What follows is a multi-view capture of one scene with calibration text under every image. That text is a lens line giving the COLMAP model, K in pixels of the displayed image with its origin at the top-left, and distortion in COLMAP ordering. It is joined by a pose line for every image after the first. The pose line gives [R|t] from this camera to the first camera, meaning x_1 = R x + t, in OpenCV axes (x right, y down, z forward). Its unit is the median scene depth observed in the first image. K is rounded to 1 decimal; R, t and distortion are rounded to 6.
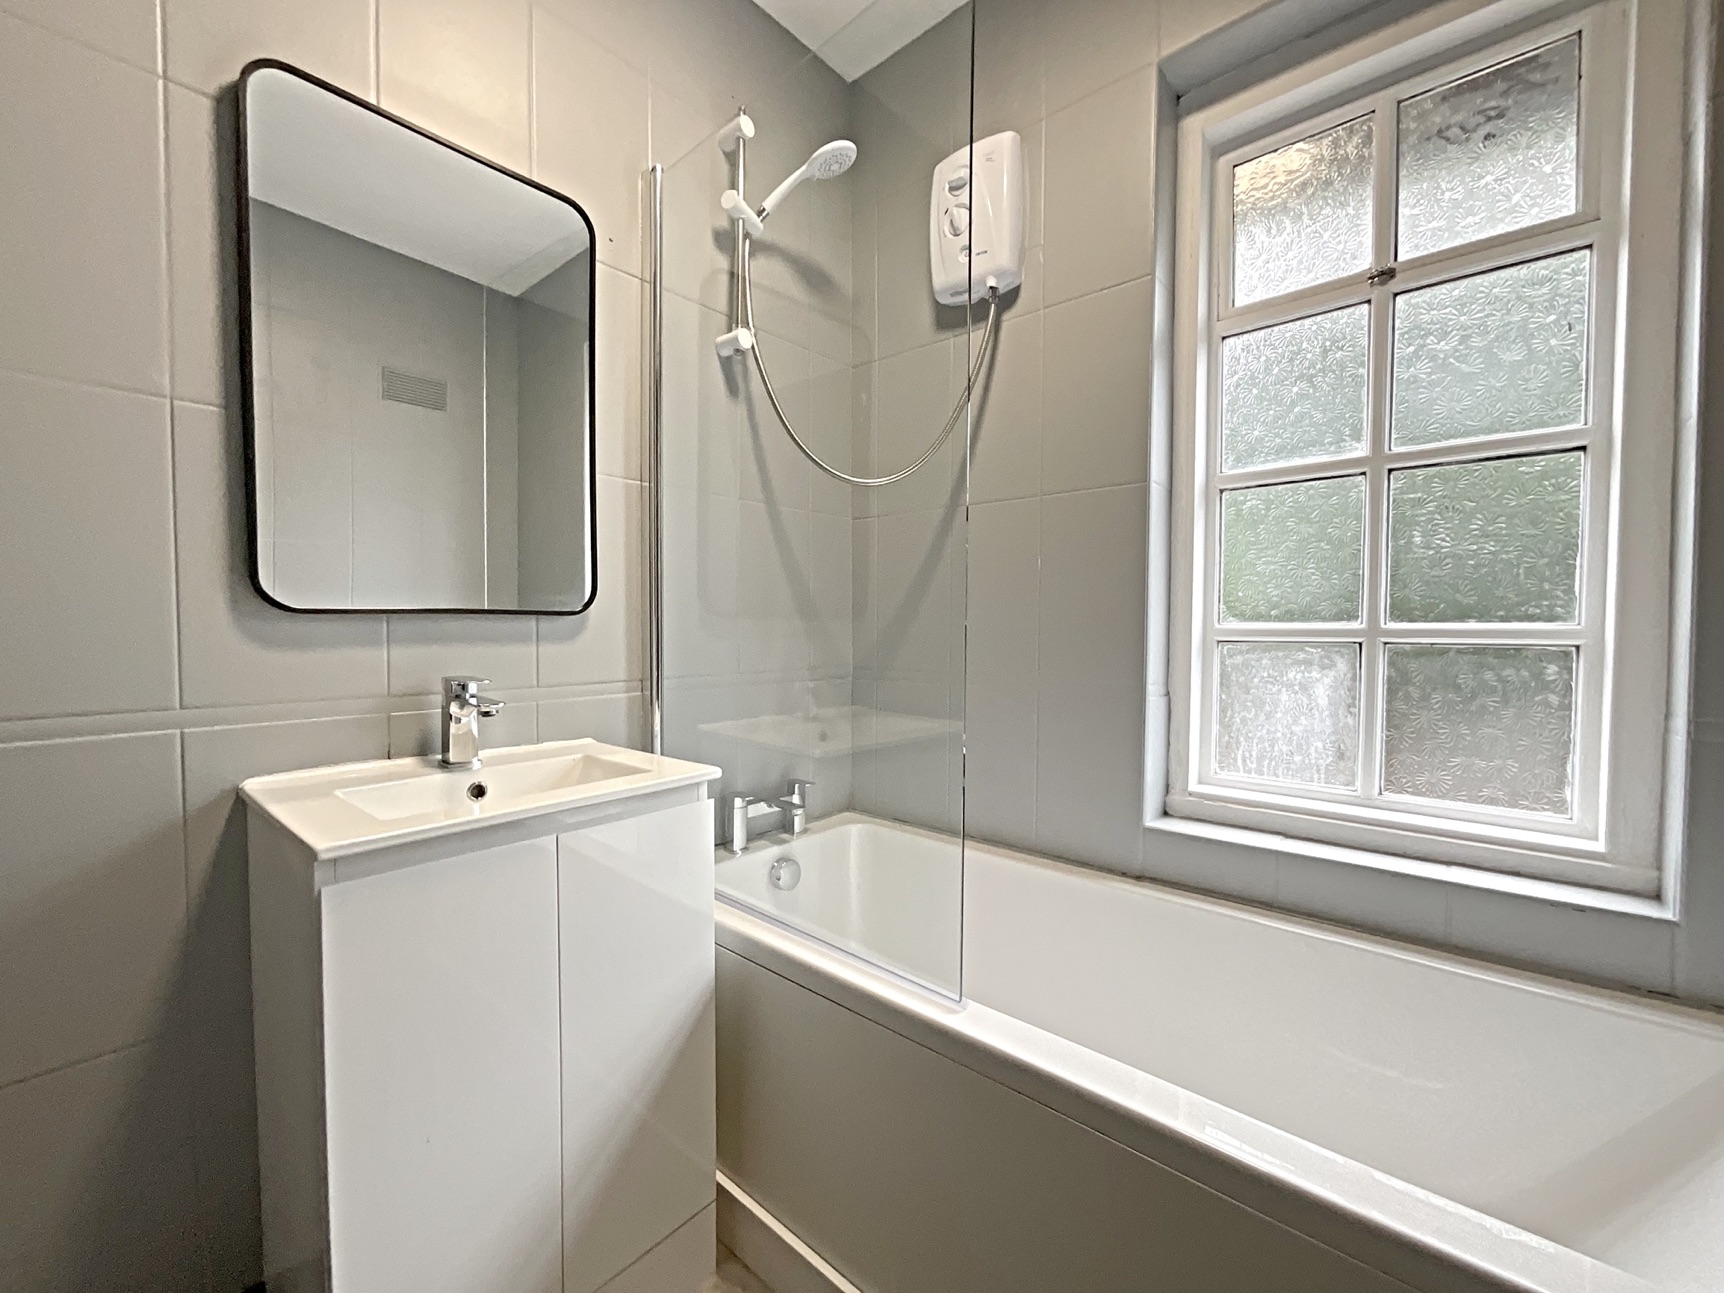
lens RADIAL K [[697.8, 0, 862.5], [0, 697.8, 650.3], [0, 0, 1]] dist [0.002780, 0.000117]
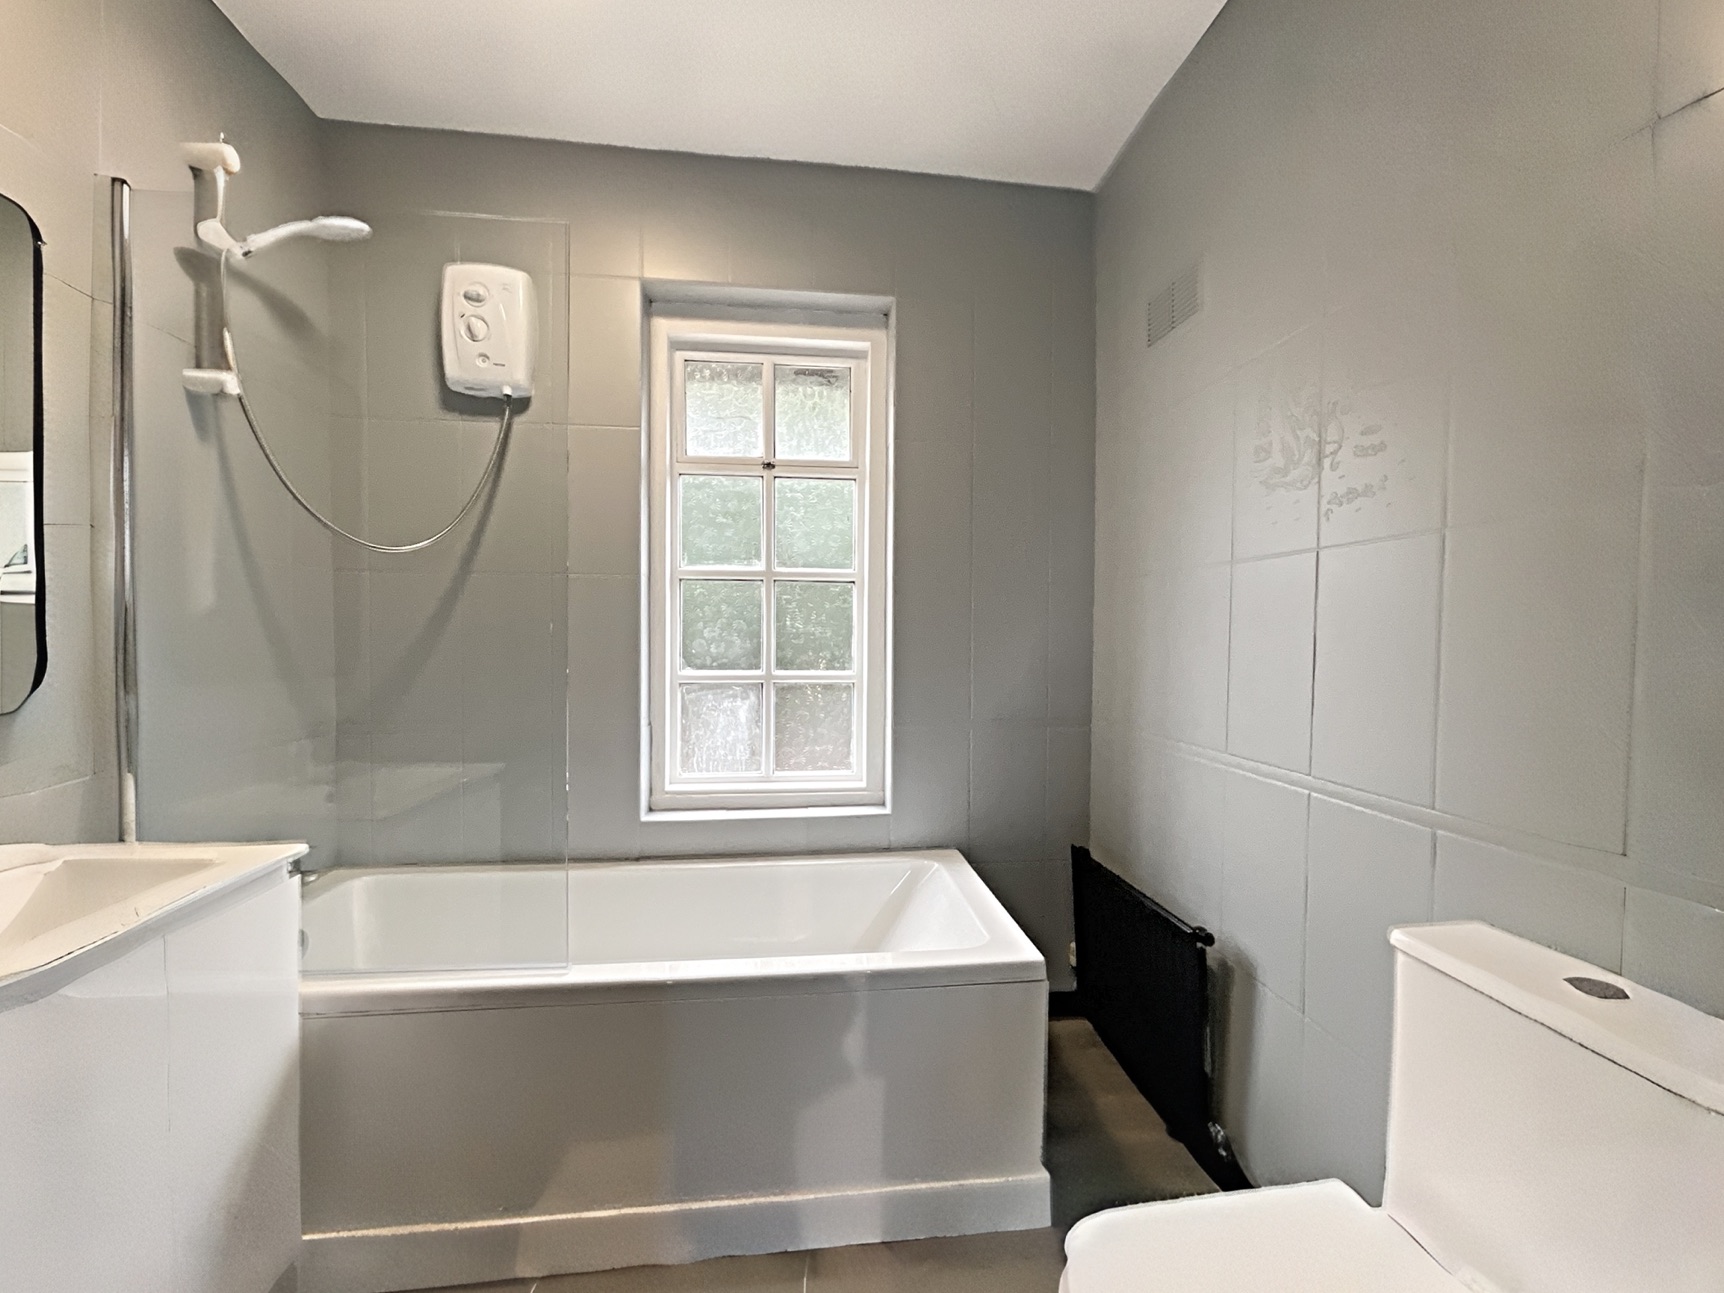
lens RADIAL K [[697.8, 0, 862.5], [0, 697.8, 650.3], [0, 0, 1]] dist [0.002780, 0.000117]
pose [[0.671839, -0.017594, 0.740488, -0.328420], [0.017912, 0.999811, 0.007504, -0.092230], [-0.740480, 0.008222, 0.672028, -0.266766]]
